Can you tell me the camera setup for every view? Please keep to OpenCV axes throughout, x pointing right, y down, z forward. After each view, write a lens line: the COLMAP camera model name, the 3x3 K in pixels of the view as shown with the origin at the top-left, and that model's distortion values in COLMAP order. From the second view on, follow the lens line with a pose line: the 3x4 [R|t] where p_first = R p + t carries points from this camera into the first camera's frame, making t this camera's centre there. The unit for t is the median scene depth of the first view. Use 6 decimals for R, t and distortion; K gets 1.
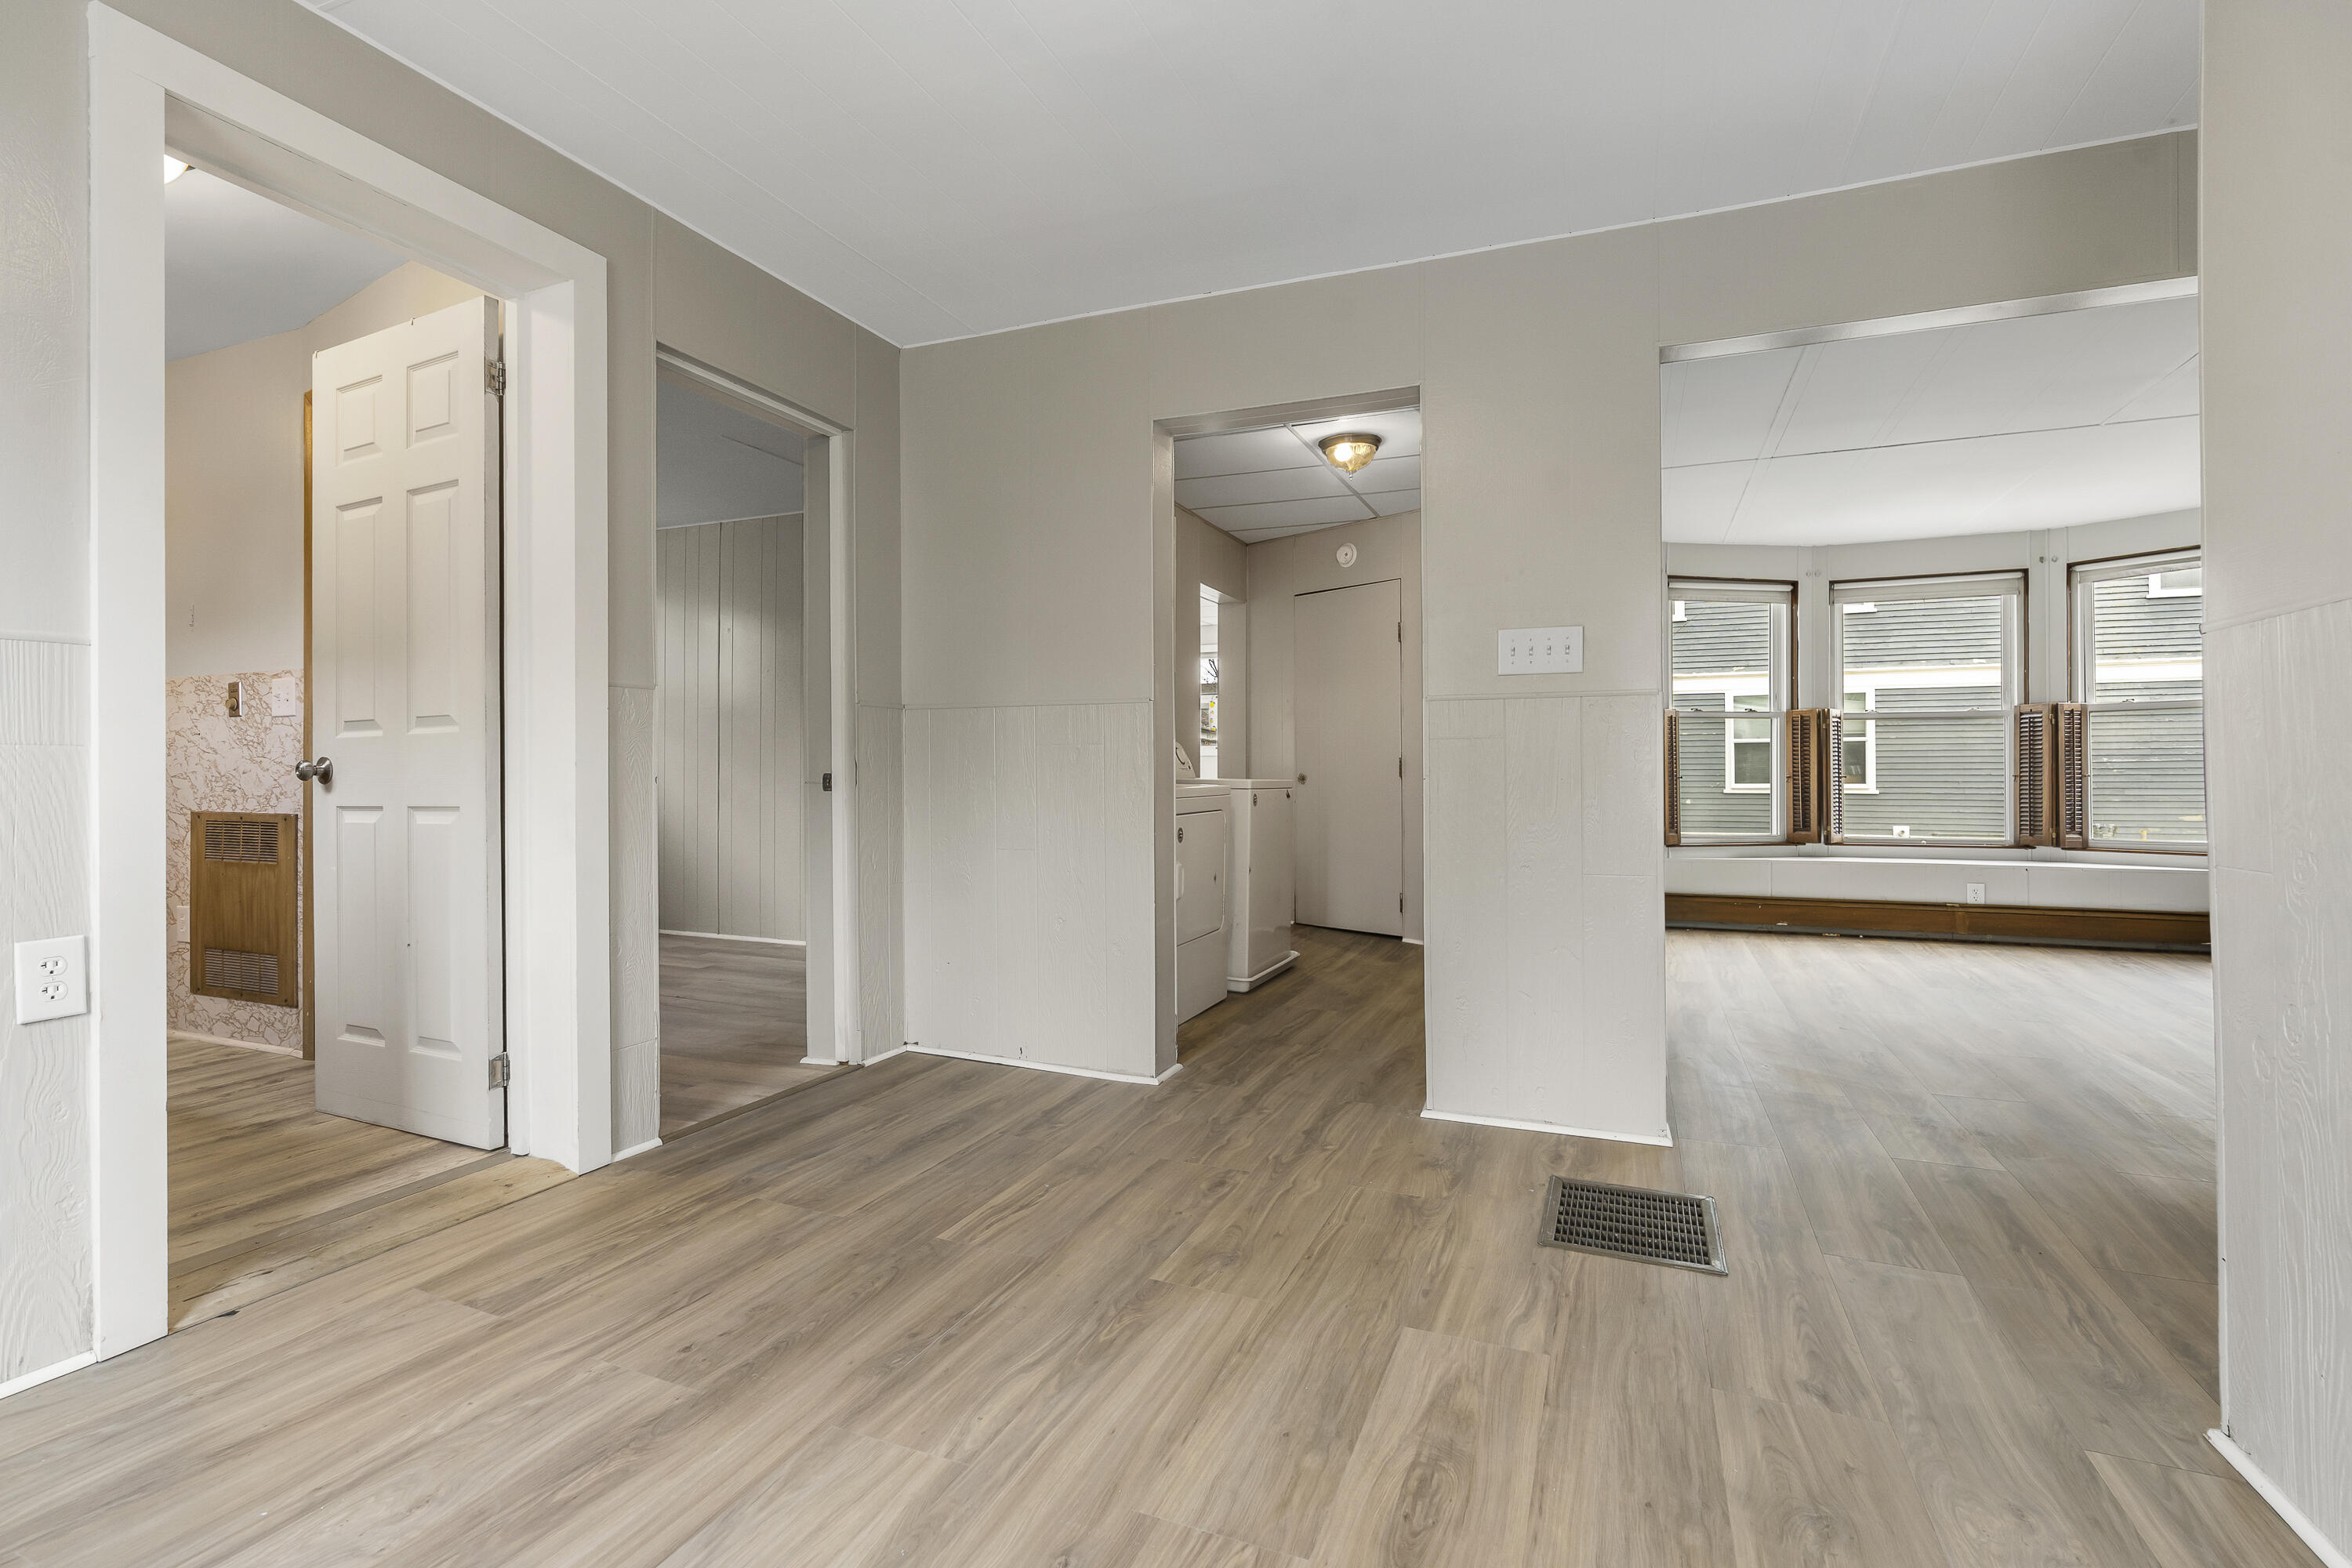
lens RADIAL K [[1079.8, 0, 1183.4], [0, 1079.8, 767.4], [0, 0, 1]] dist [-0.007983, 0.001676]
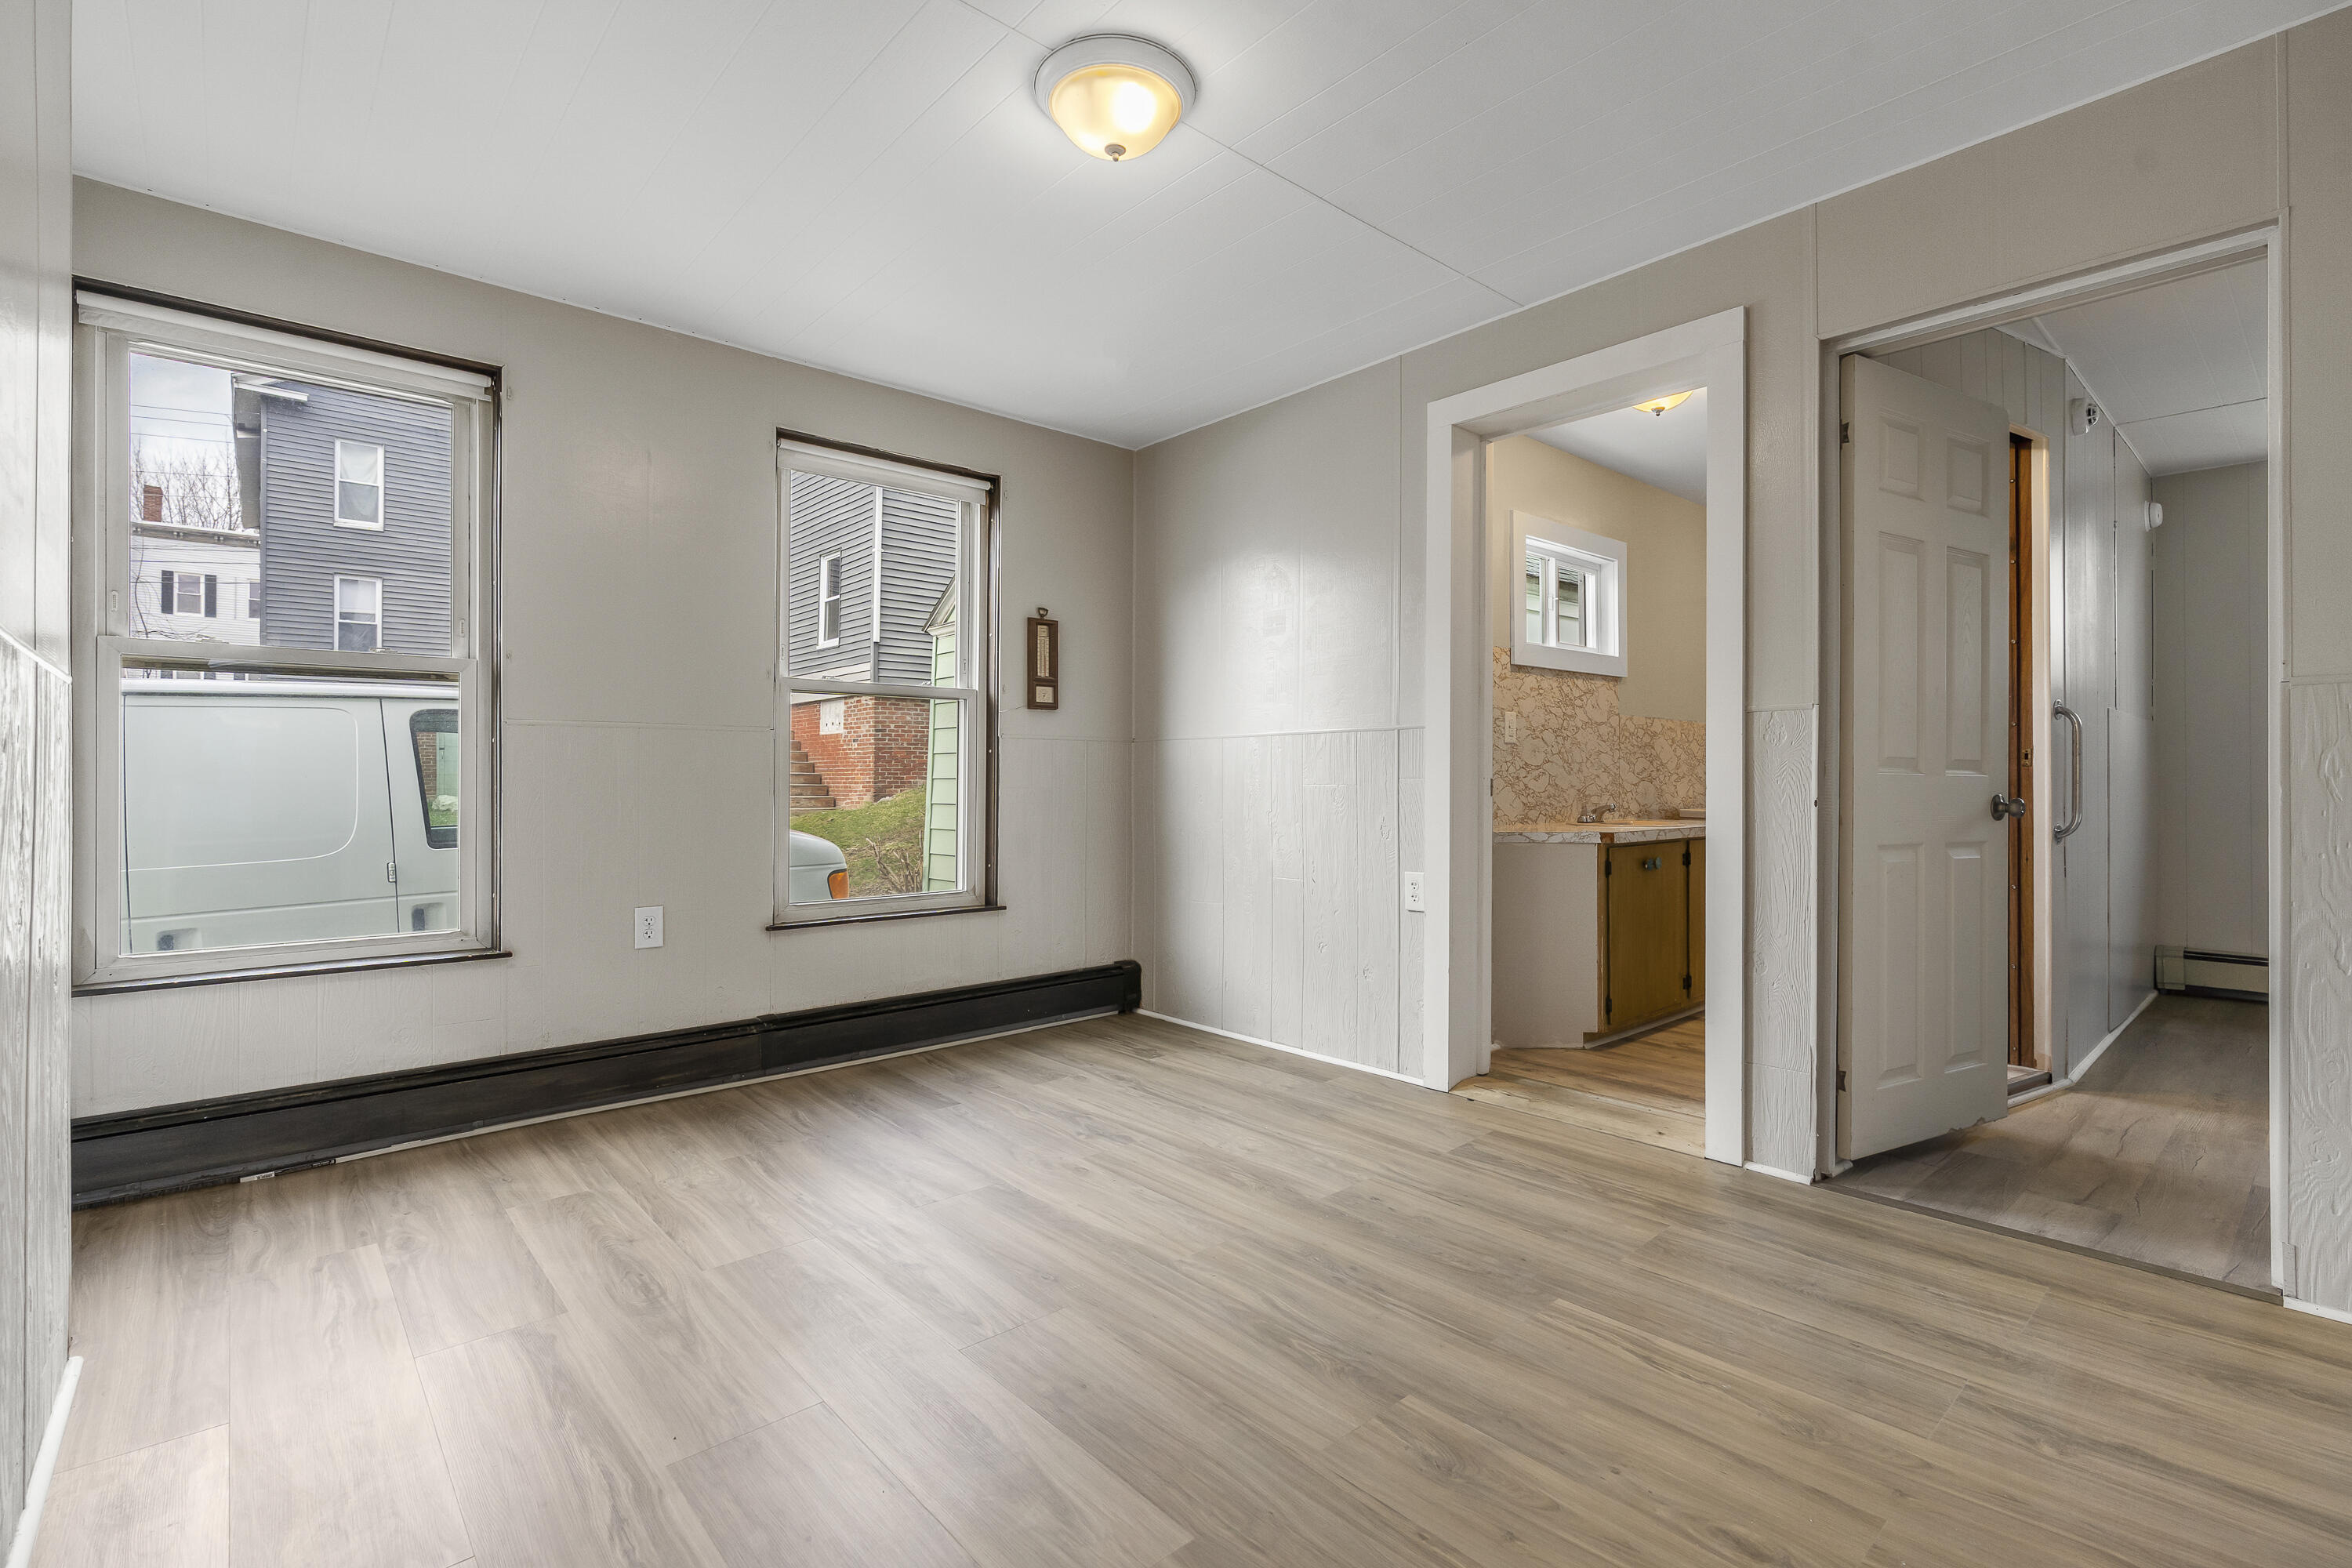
lens RADIAL K [[1079.8, 0, 1176.5], [0, 1079.8, 777.3], [0, 0, 1]] dist [-0.007983, 0.001676]
pose [[-0.439786, -0.000084, -0.898103, 0.392579], [0.004304, 0.999988, -0.002201, -0.007361], [0.898092, -0.004833, -0.439780, 0.581796]]
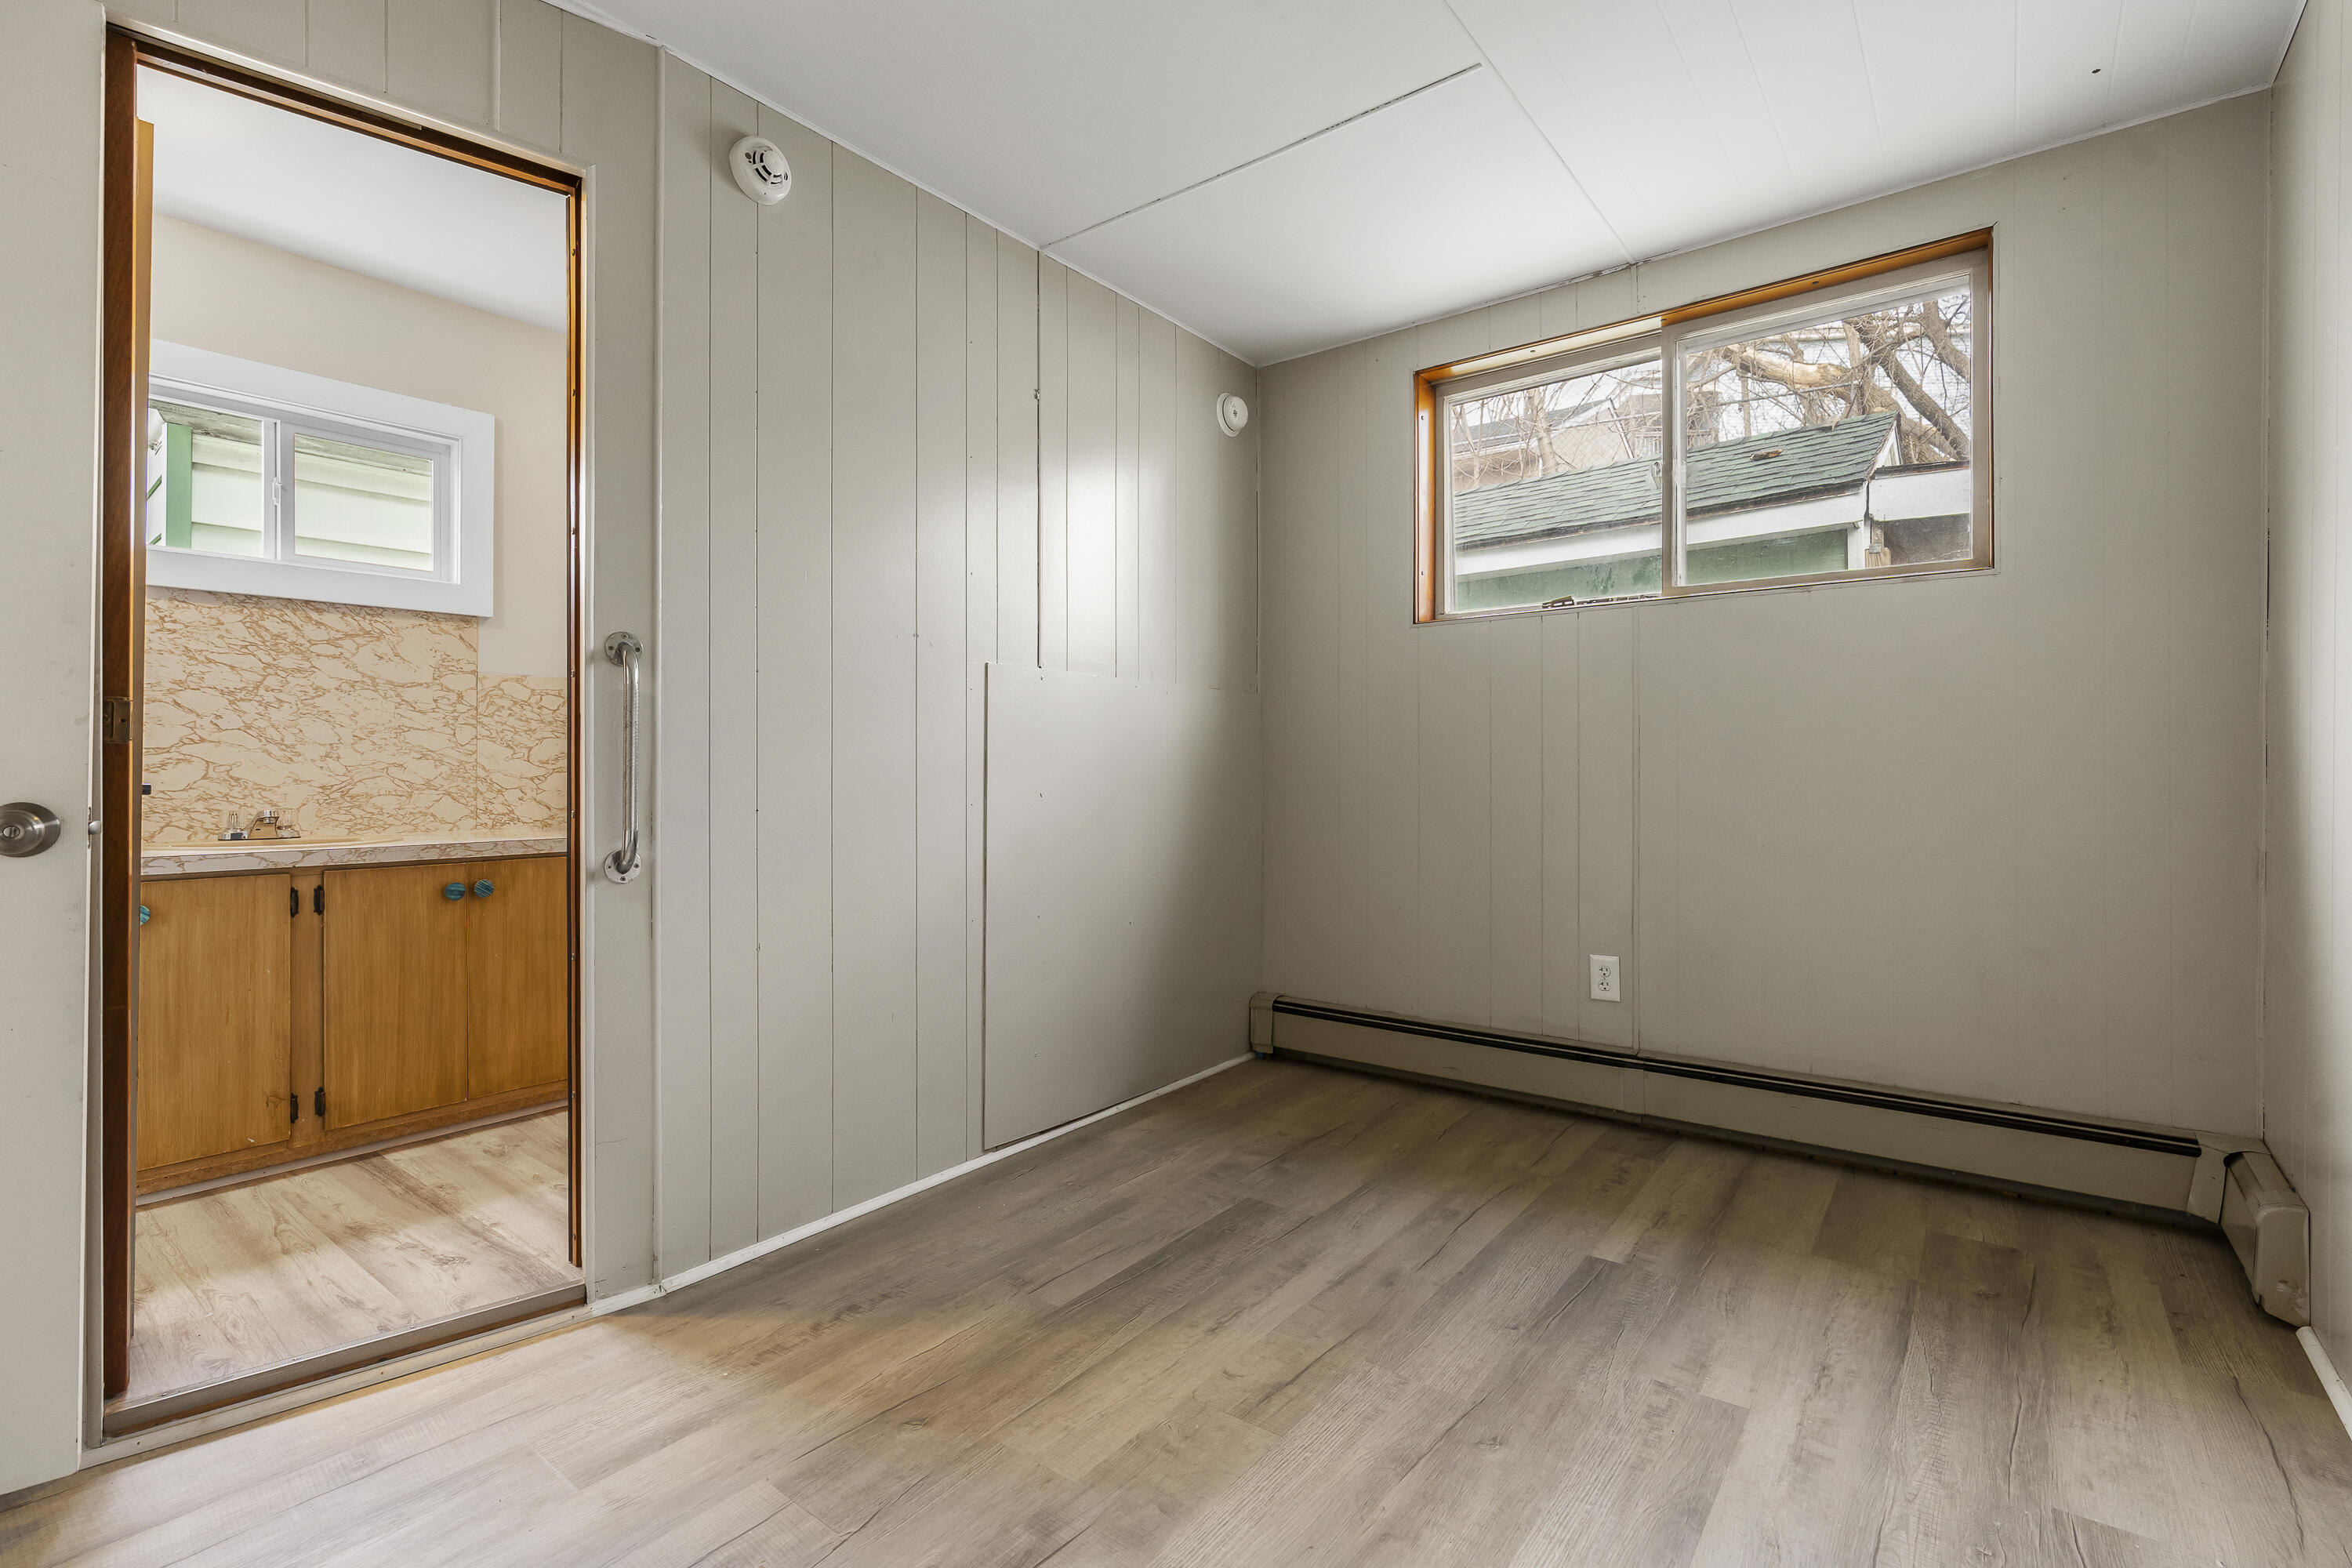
lens RADIAL K [[1079.8, 0, 1177.6], [0, 1079.8, 771.2], [0, 0, 1]] dist [-0.007983, 0.001676]
pose [[-0.256582, 0.000024, -0.966522, -0.236320], [0.002335, 0.999997, -0.000595, -0.003714], [0.966520, -0.002410, -0.256582, 1.174174]]
